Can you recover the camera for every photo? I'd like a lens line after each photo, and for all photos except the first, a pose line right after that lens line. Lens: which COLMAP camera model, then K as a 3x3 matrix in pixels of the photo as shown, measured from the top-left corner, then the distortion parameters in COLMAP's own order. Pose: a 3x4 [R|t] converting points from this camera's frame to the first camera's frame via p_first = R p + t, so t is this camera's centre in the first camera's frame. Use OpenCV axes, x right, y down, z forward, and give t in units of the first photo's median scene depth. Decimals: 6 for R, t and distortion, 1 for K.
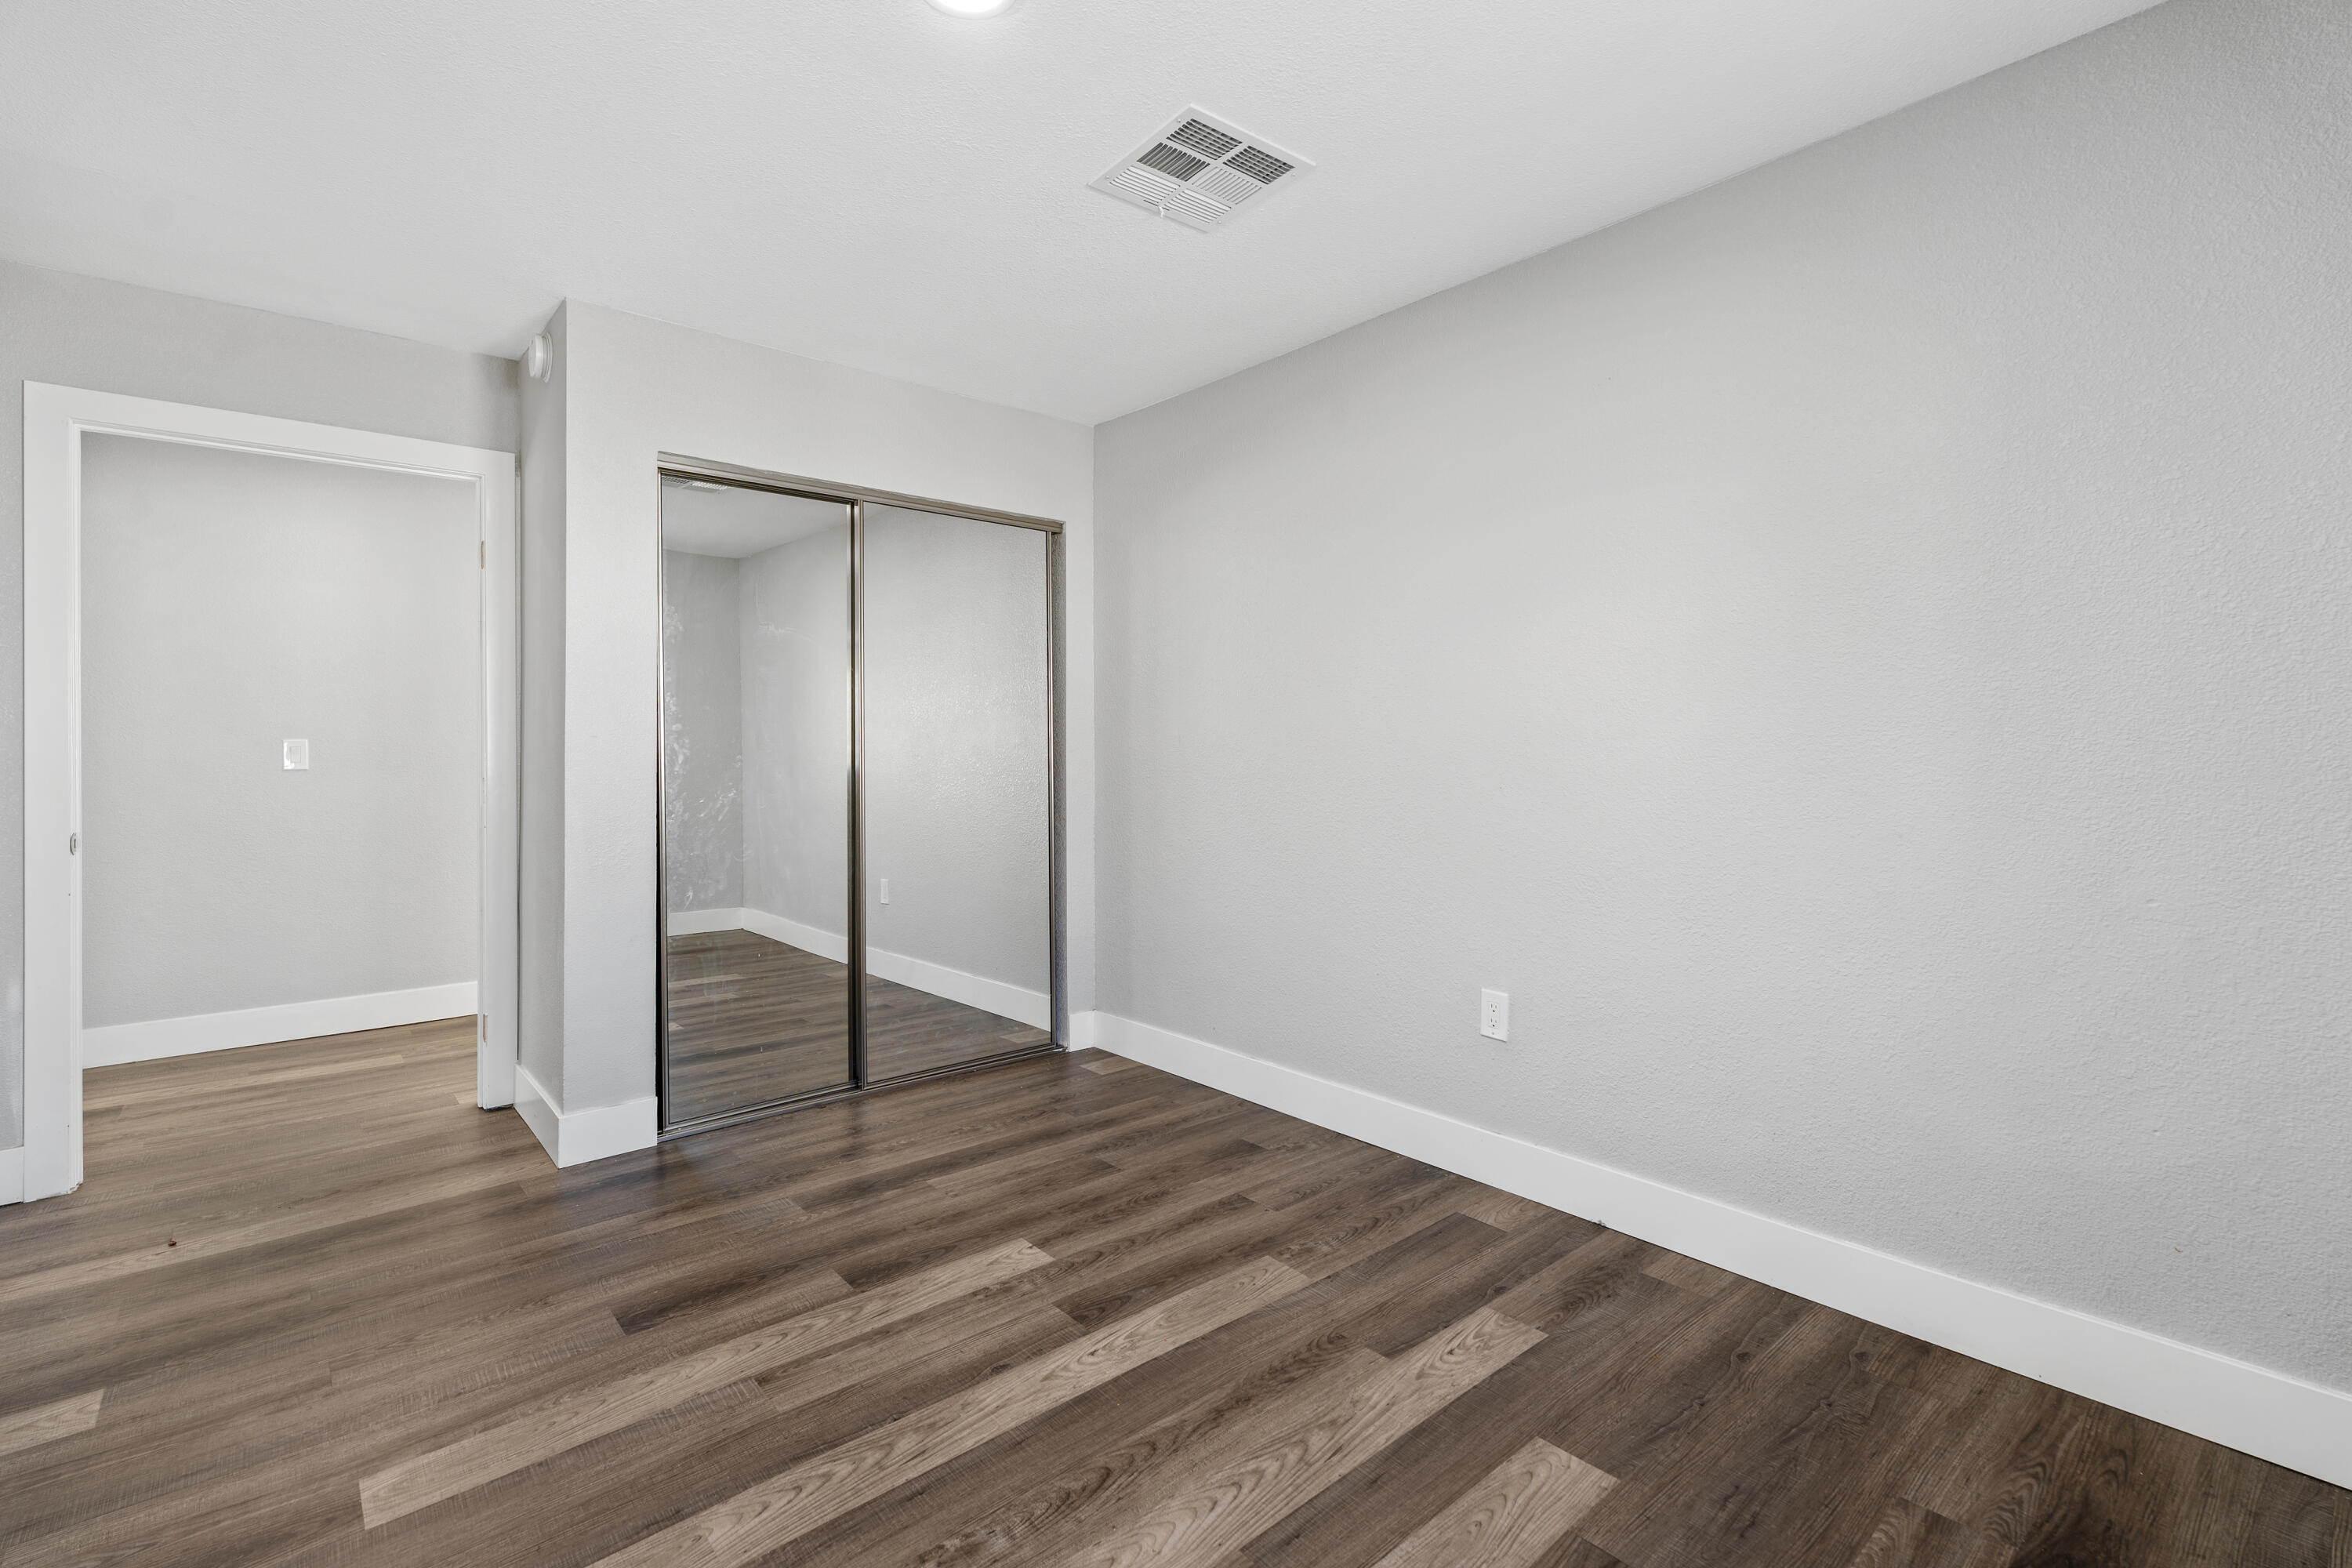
lens RADIAL K [[1057.8, 0, 1168.0], [0, 1057.8, 776.3], [0, 0, 1]] dist [0.004641, -0.001837]
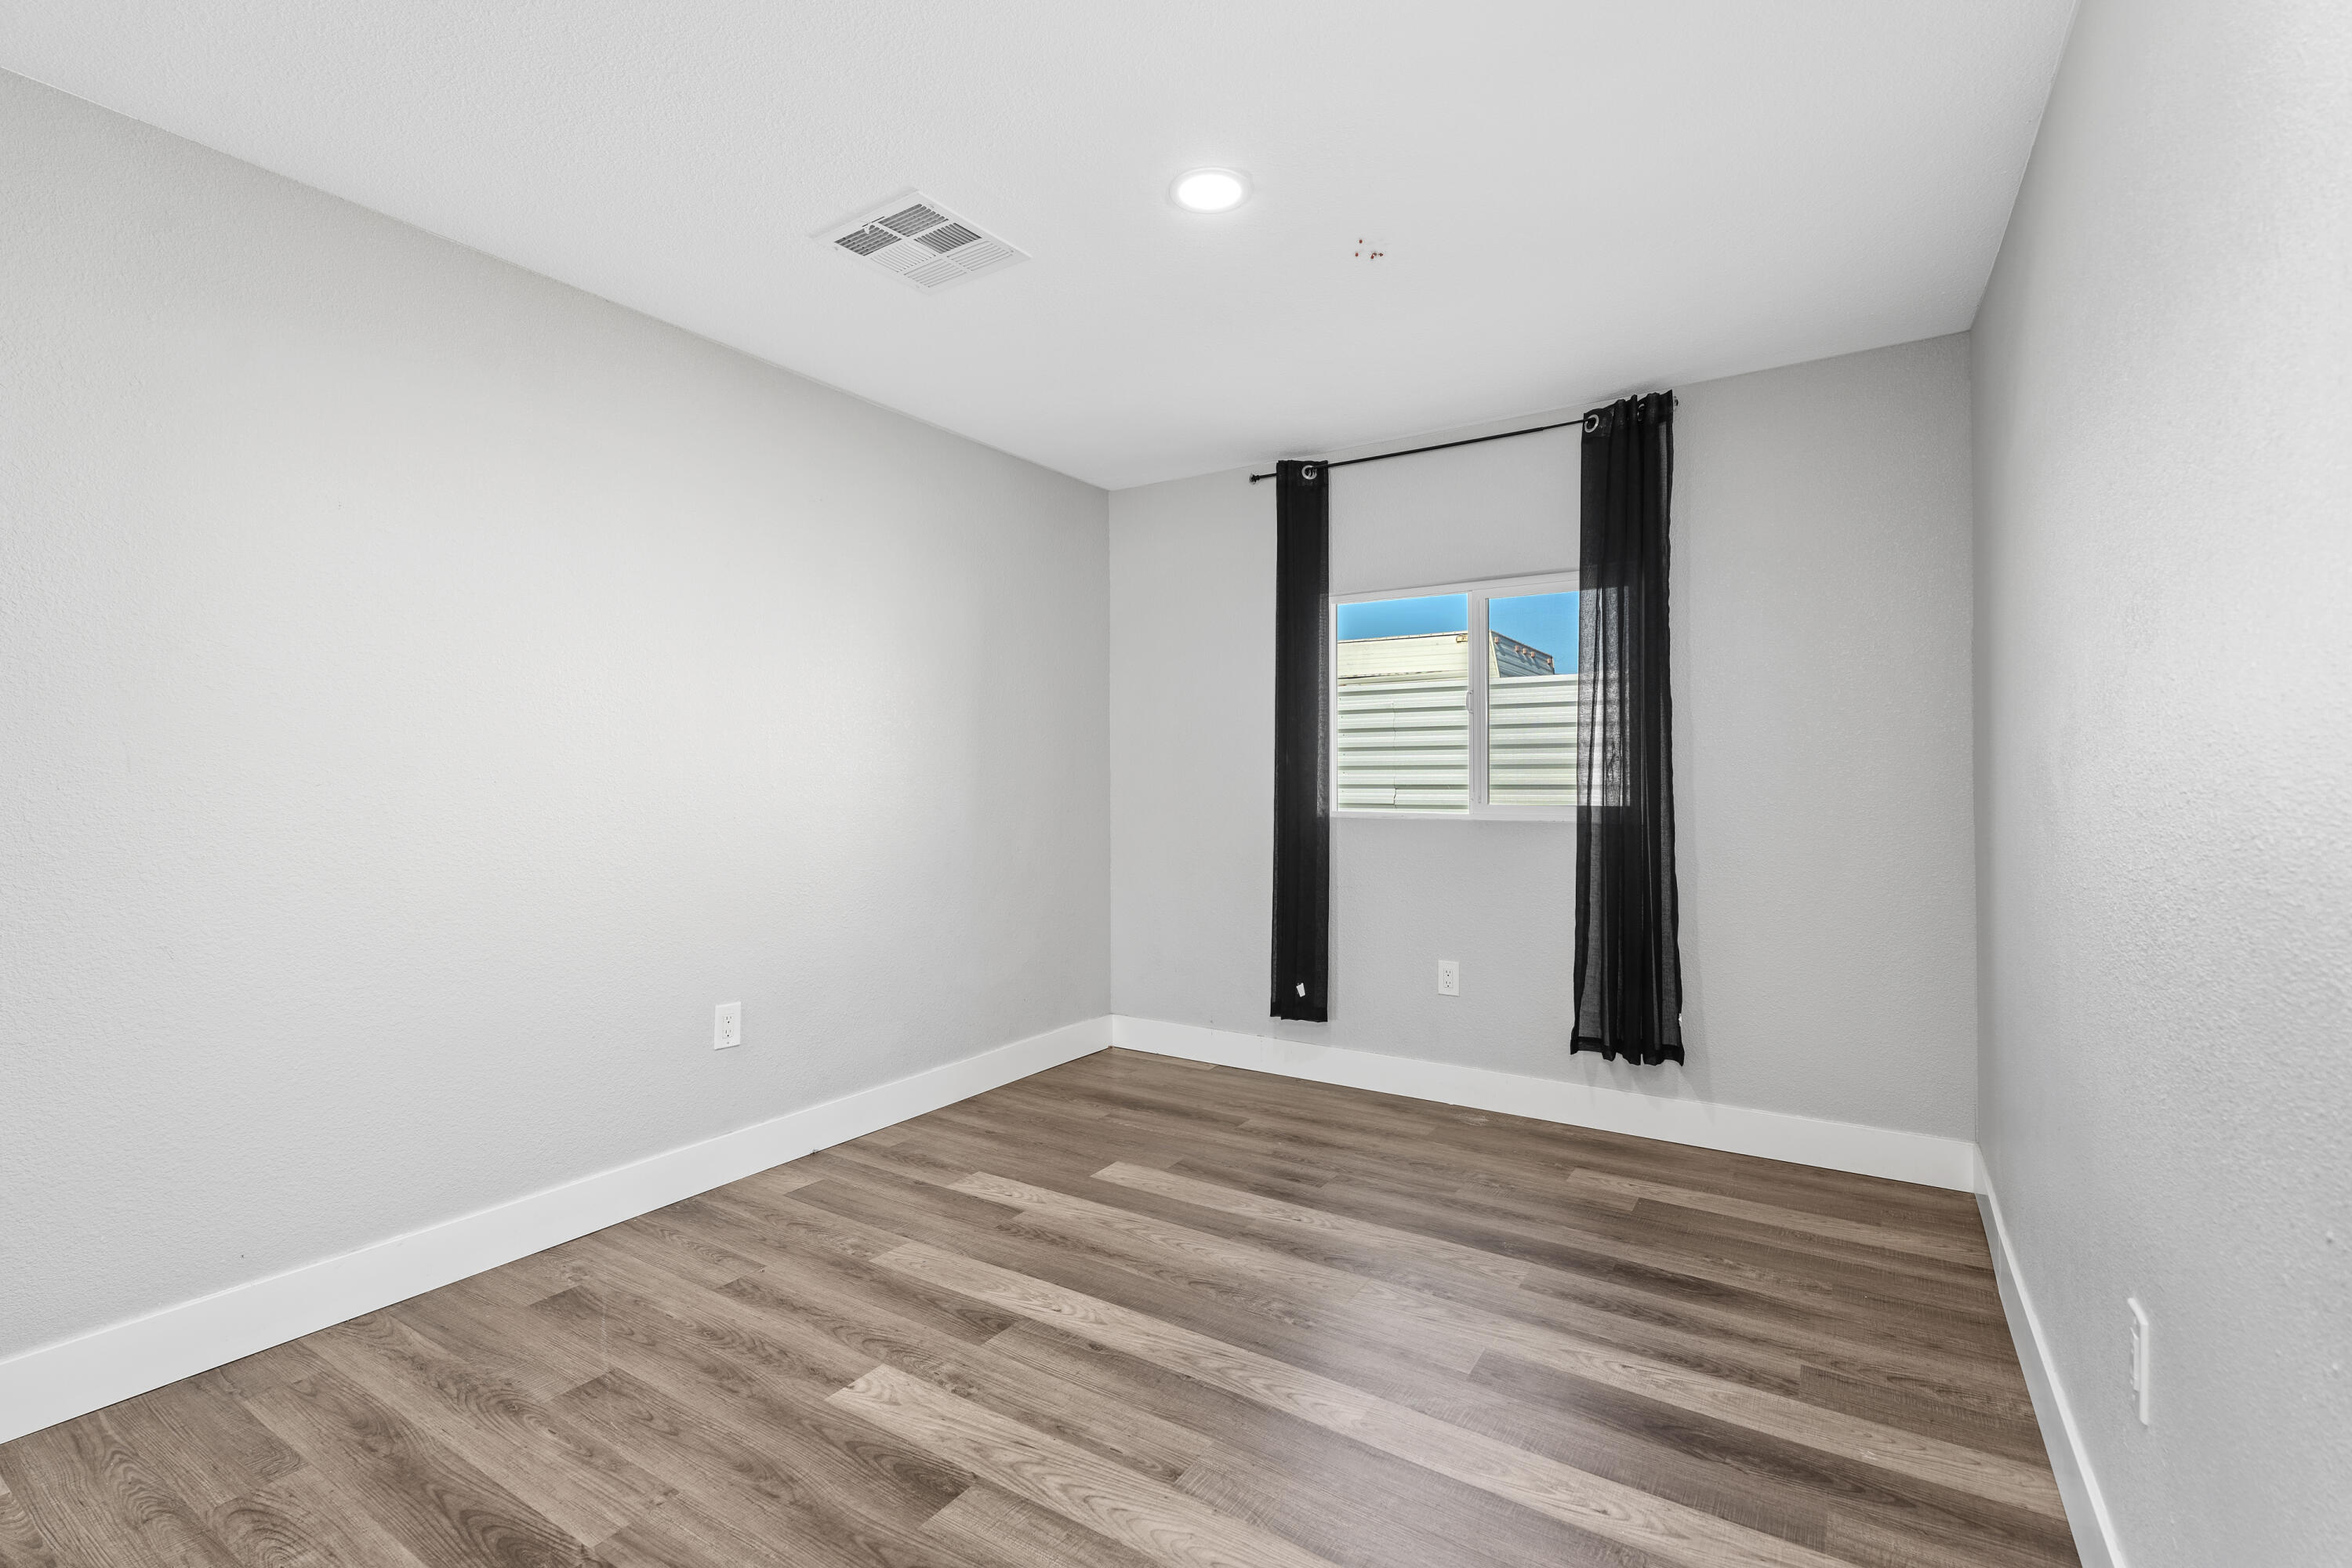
lens RADIAL K [[1057.8, 0, 1162.1], [0, 1057.8, 788.7], [0, 0, 1]] dist [0.004641, -0.001837]
pose [[-0.284687, -0.005490, 0.958605, -1.080099], [0.020381, 0.999723, 0.011778, -0.030878], [-0.958404, 0.022891, -0.284496, 1.080747]]
